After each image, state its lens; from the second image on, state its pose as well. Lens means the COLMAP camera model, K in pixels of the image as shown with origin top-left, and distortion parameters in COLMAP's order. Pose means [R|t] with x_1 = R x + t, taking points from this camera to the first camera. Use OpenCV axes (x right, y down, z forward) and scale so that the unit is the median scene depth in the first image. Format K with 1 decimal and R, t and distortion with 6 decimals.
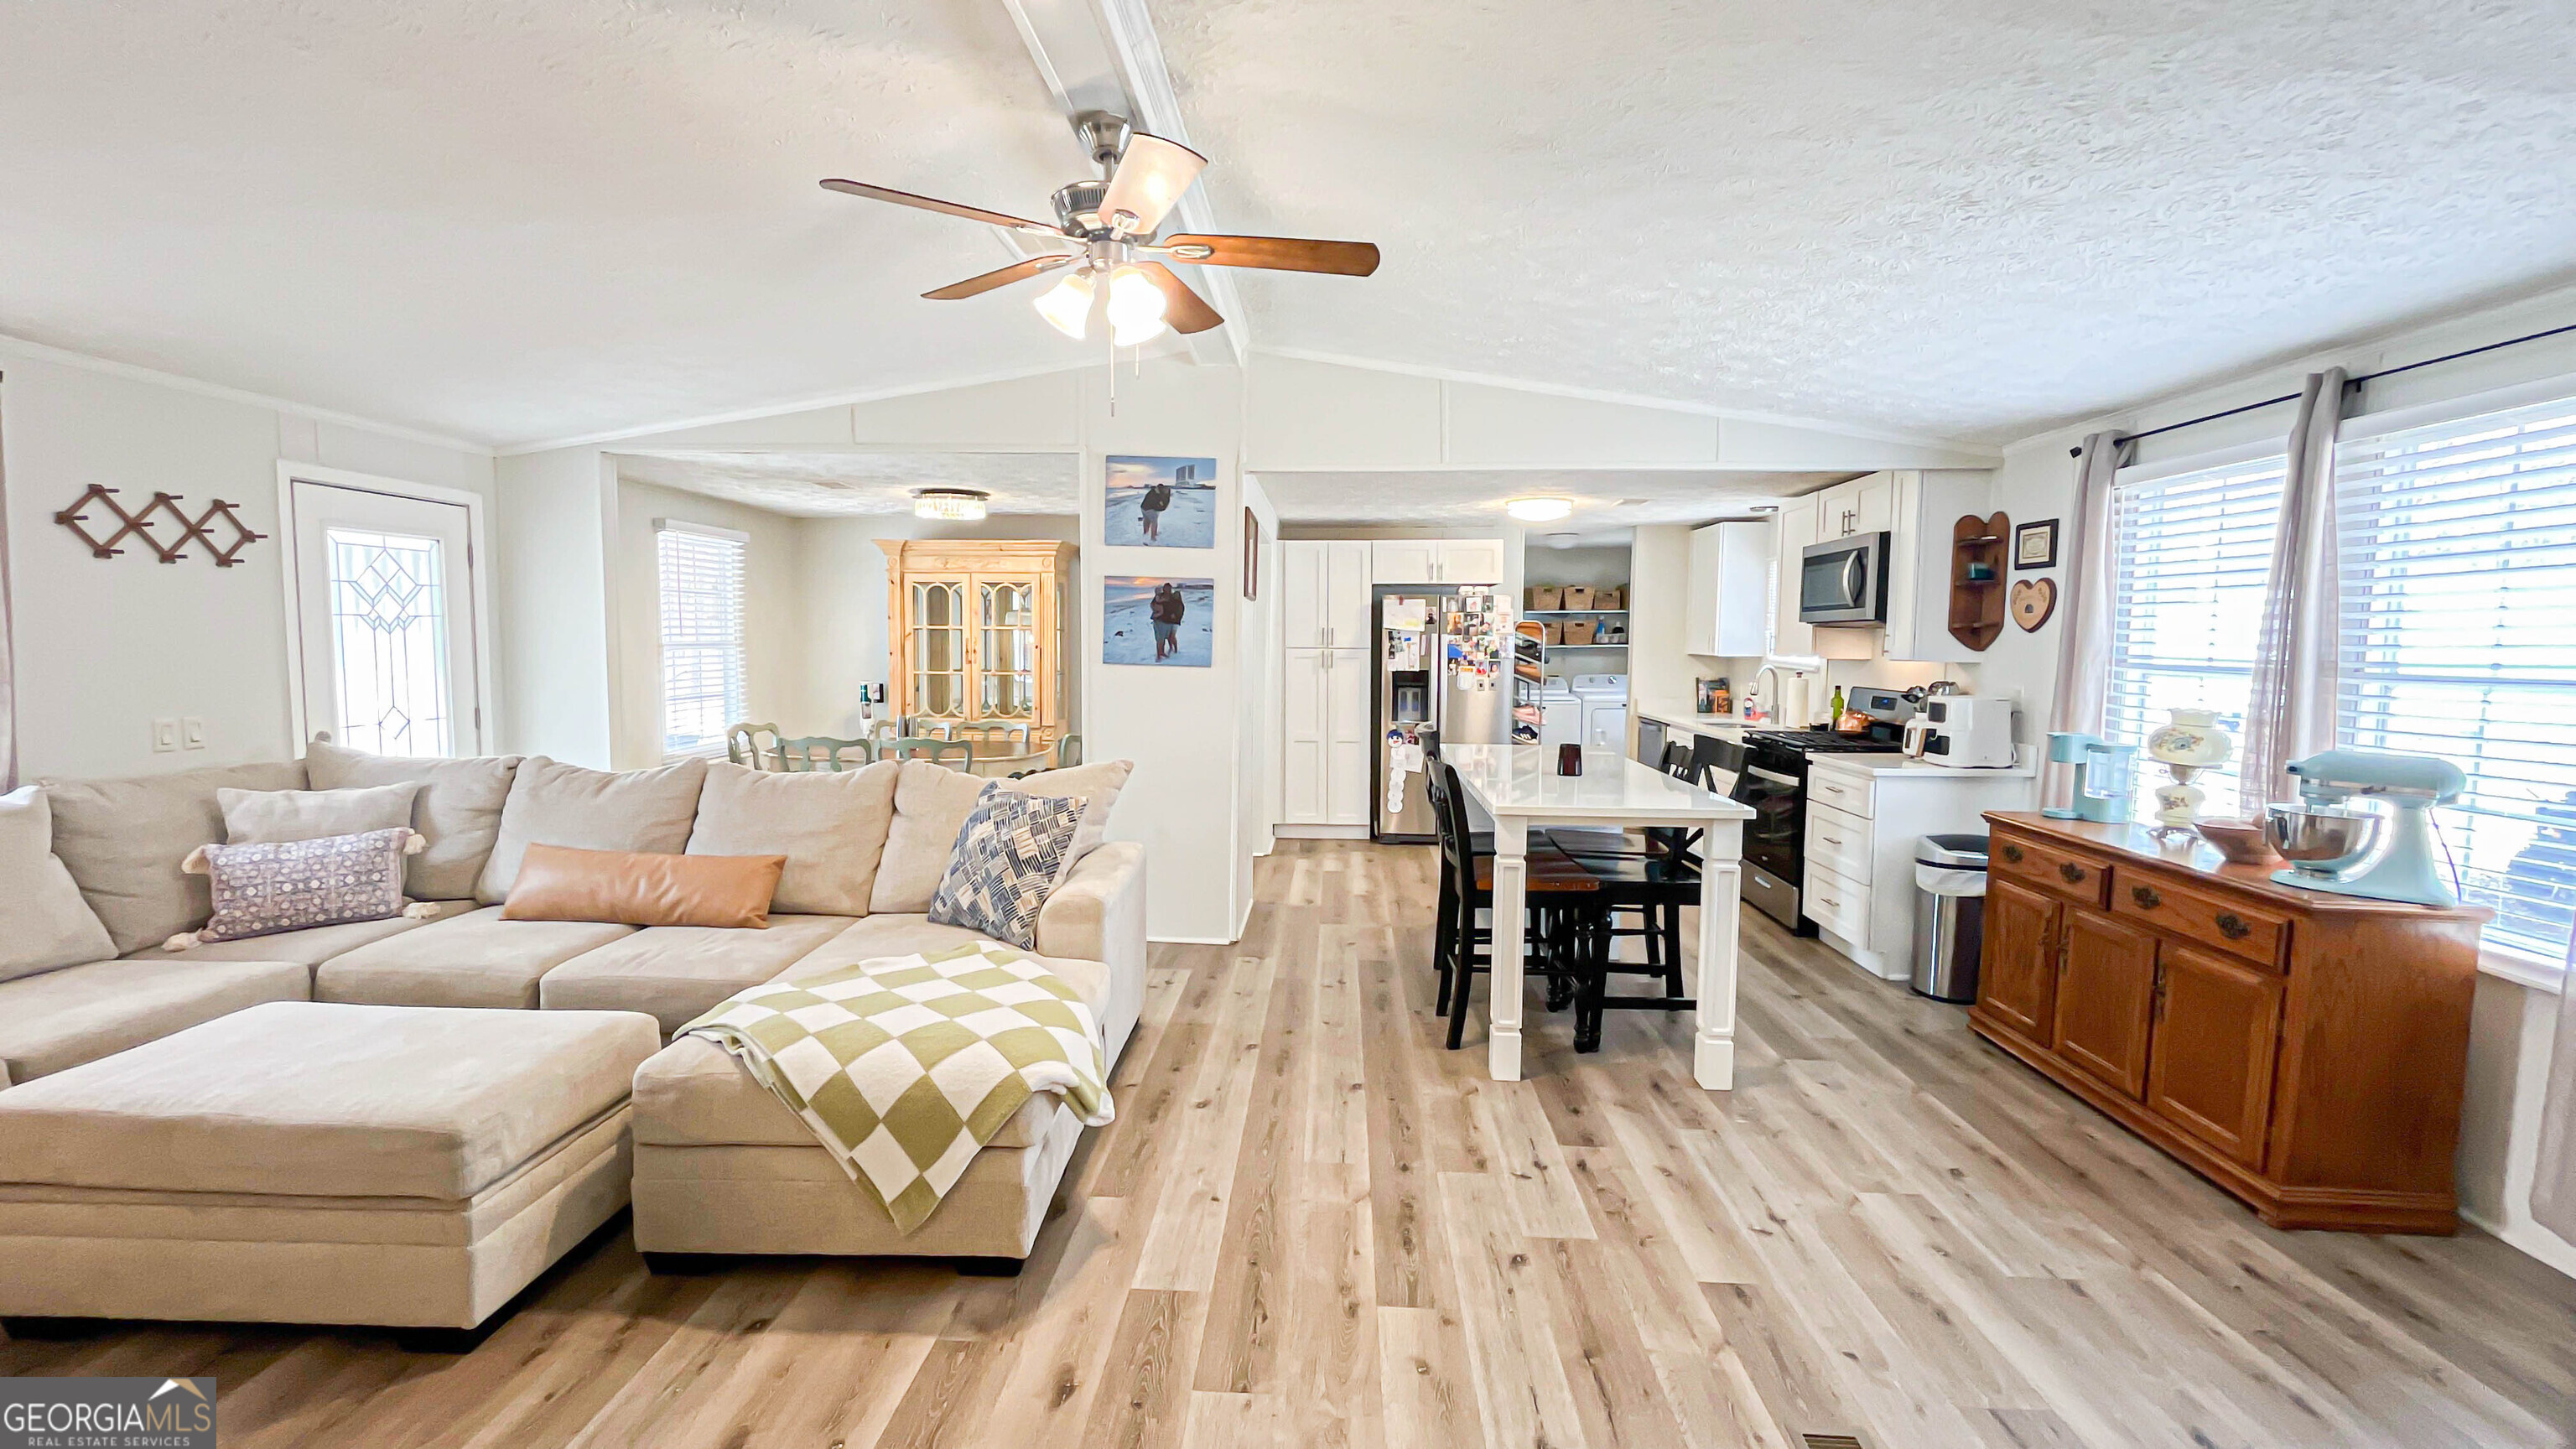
lens RADIAL K [[1045.9, 0, 1283.8], [0, 1045.9, 715.4], [0, 0, 1]] dist [-0.002394, -0.000198]
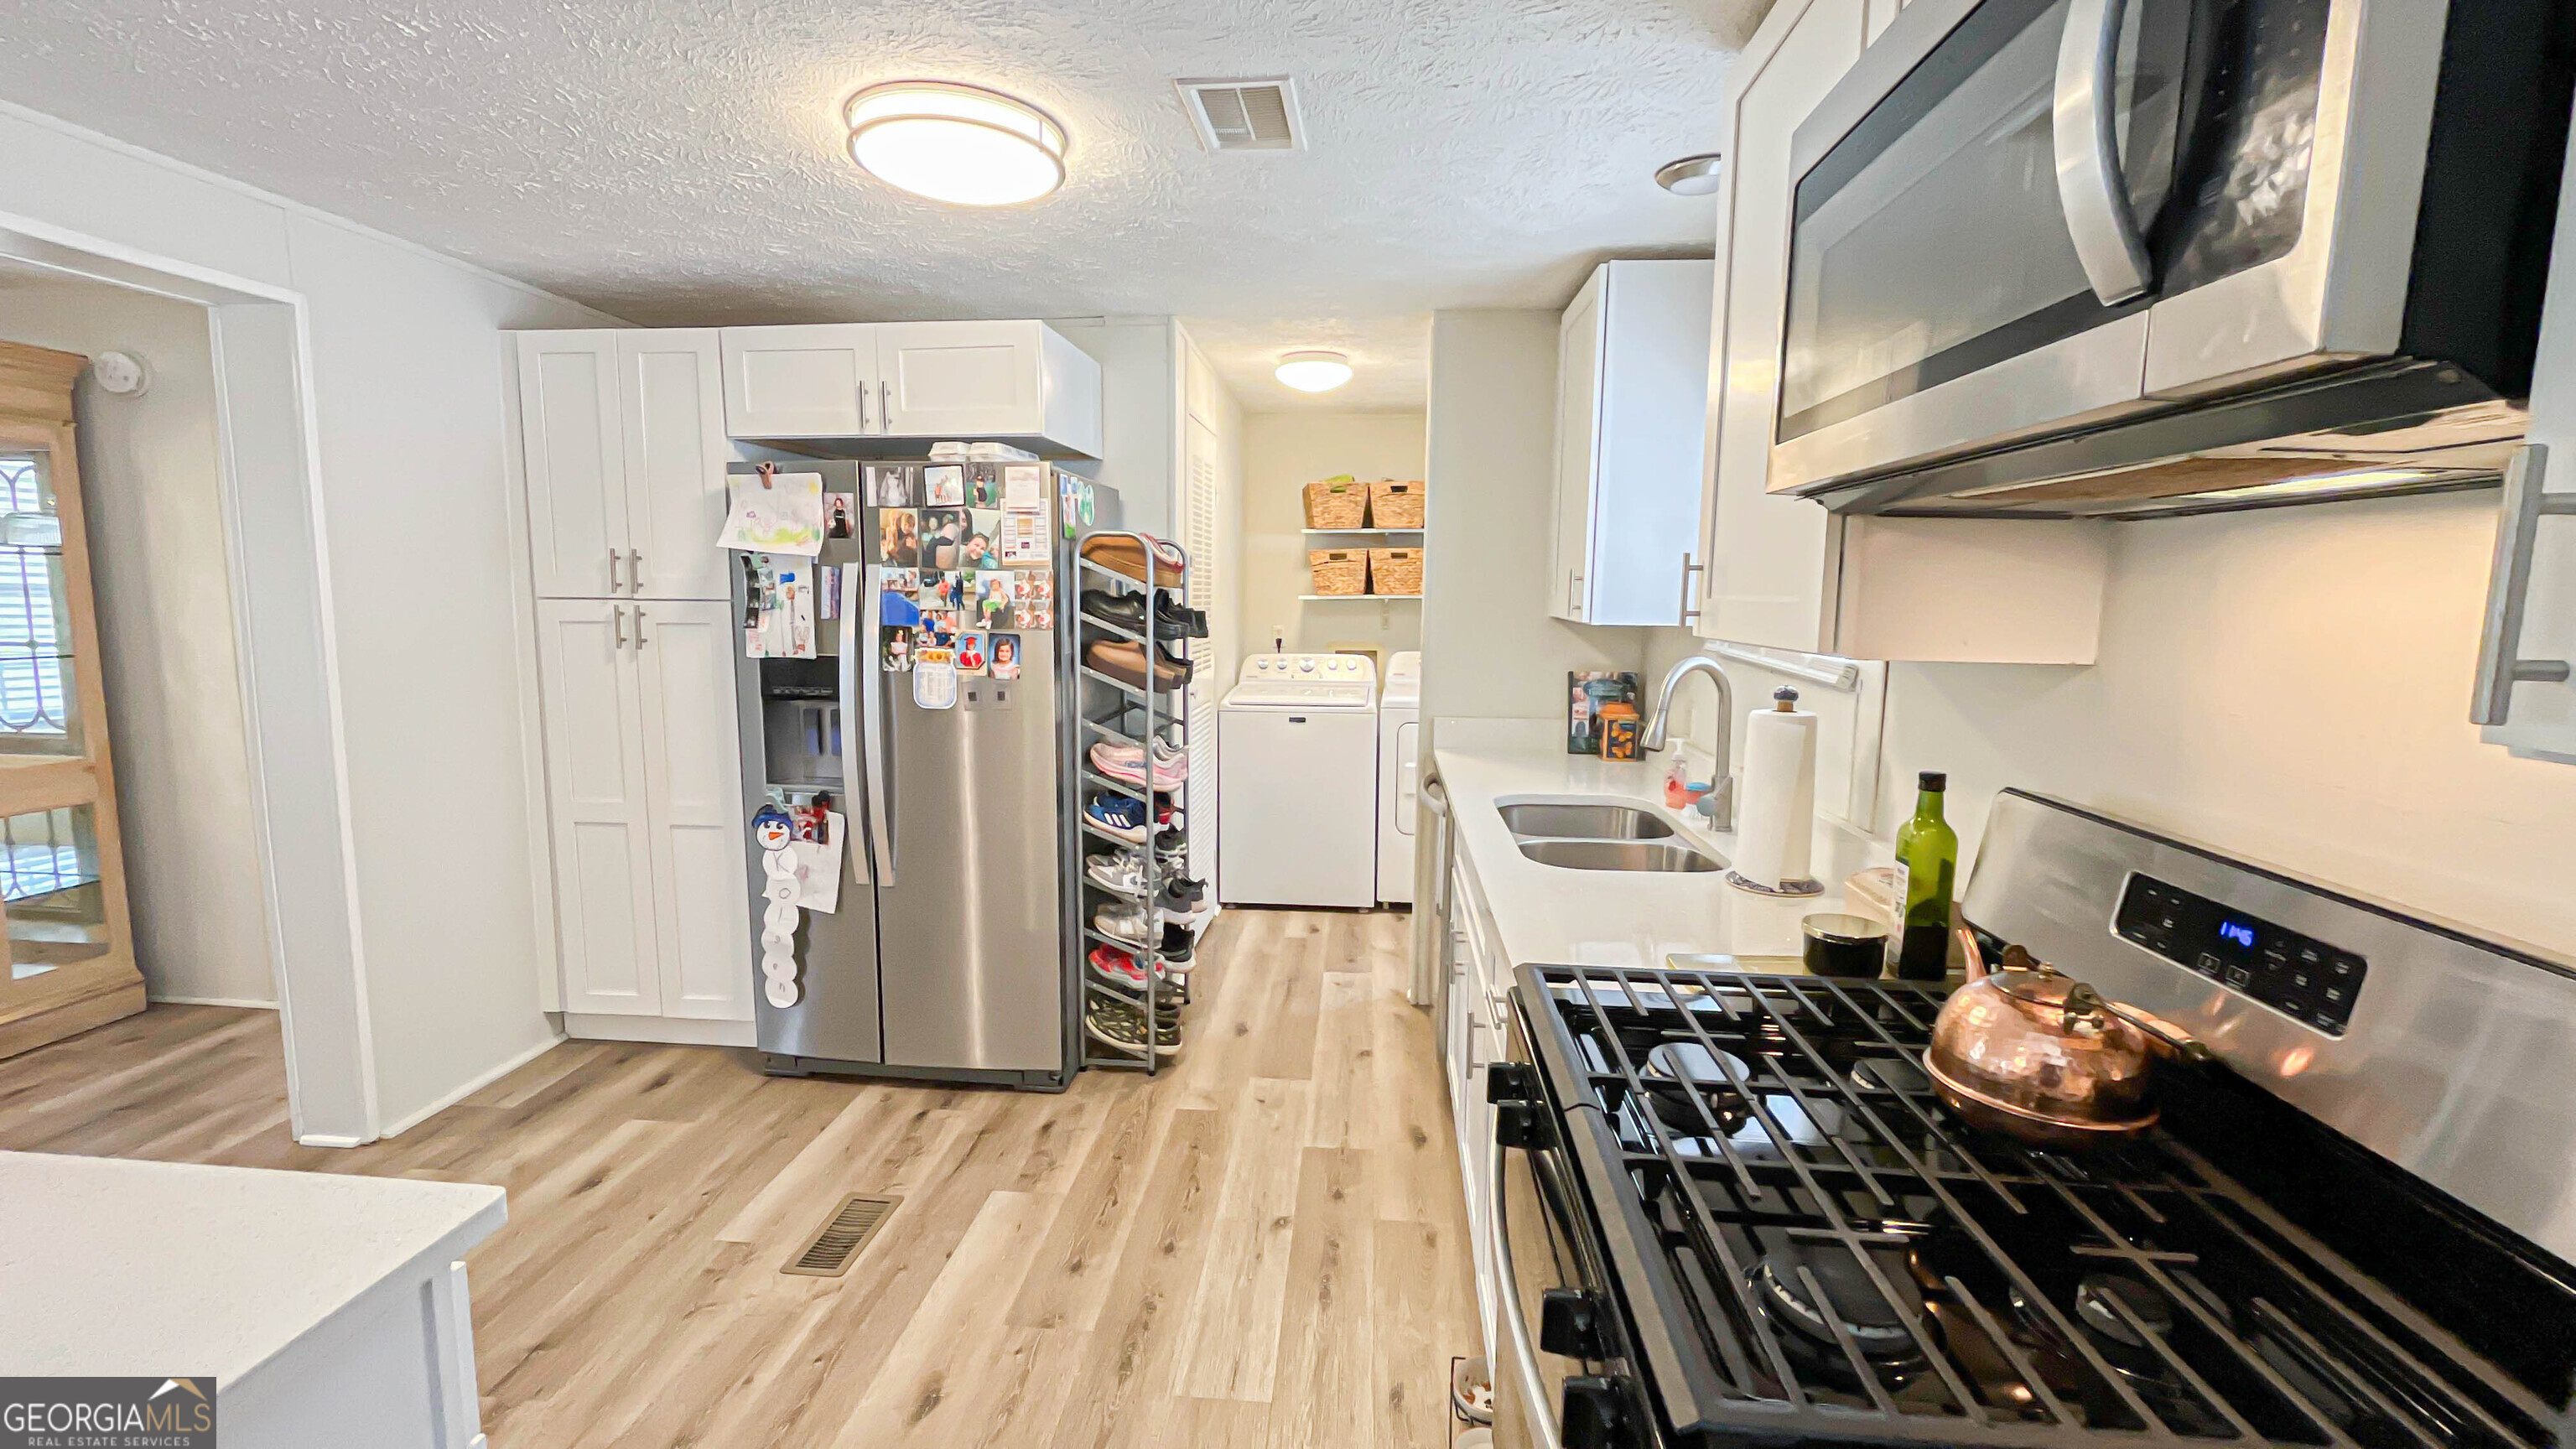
lens RADIAL K [[1045.9, 0, 1283.0], [0, 1045.9, 715.2], [0, 0, 1]] dist [-0.002394, -0.000198]
pose [[0.999424, 0.008462, -0.032854, 0.523604], [-0.006854, 0.998787, 0.048752, -0.069056], [0.033227, -0.048499, 0.998270, 1.017051]]
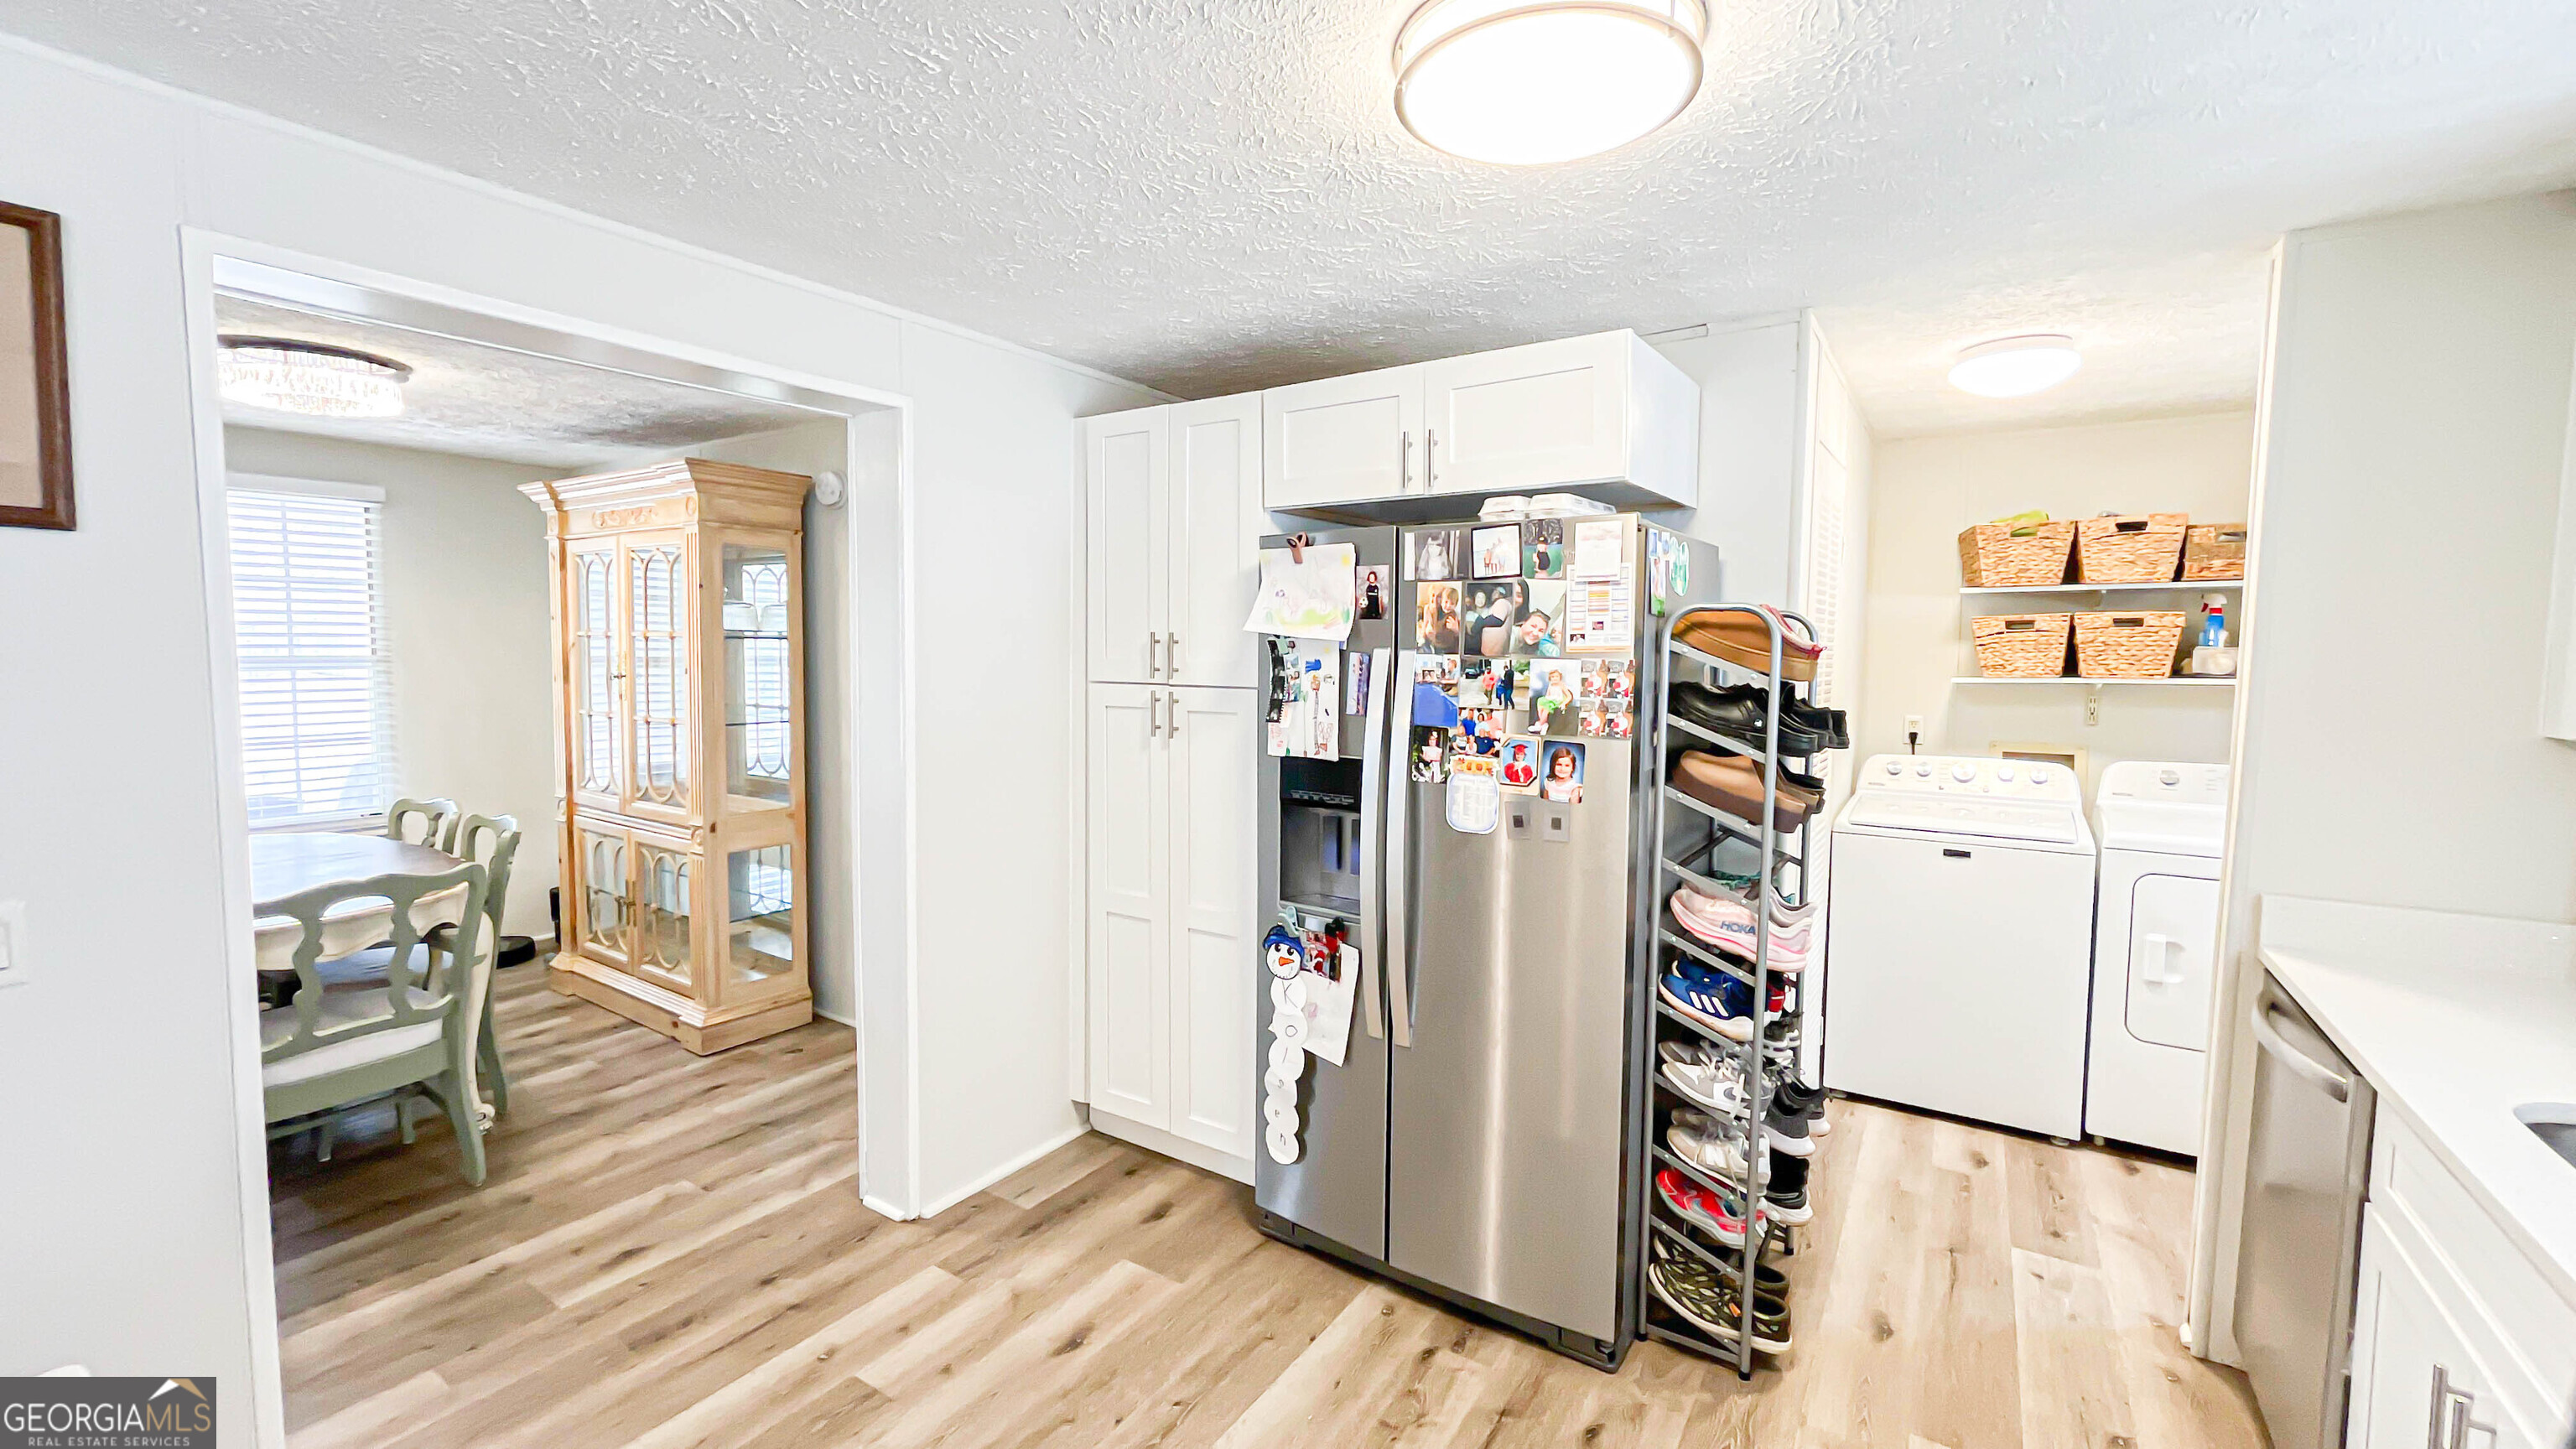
lens RADIAL K [[1045.9, 0, 1284.9], [0, 1045.9, 713.9], [0, 0, 1]] dist [-0.002394, -0.000198]
pose [[0.862002, 0.035913, -0.505631, 0.464751], [-0.040083, 0.999193, 0.002634, -0.095437], [0.505317, 0.017997, 0.862746, 1.168967]]
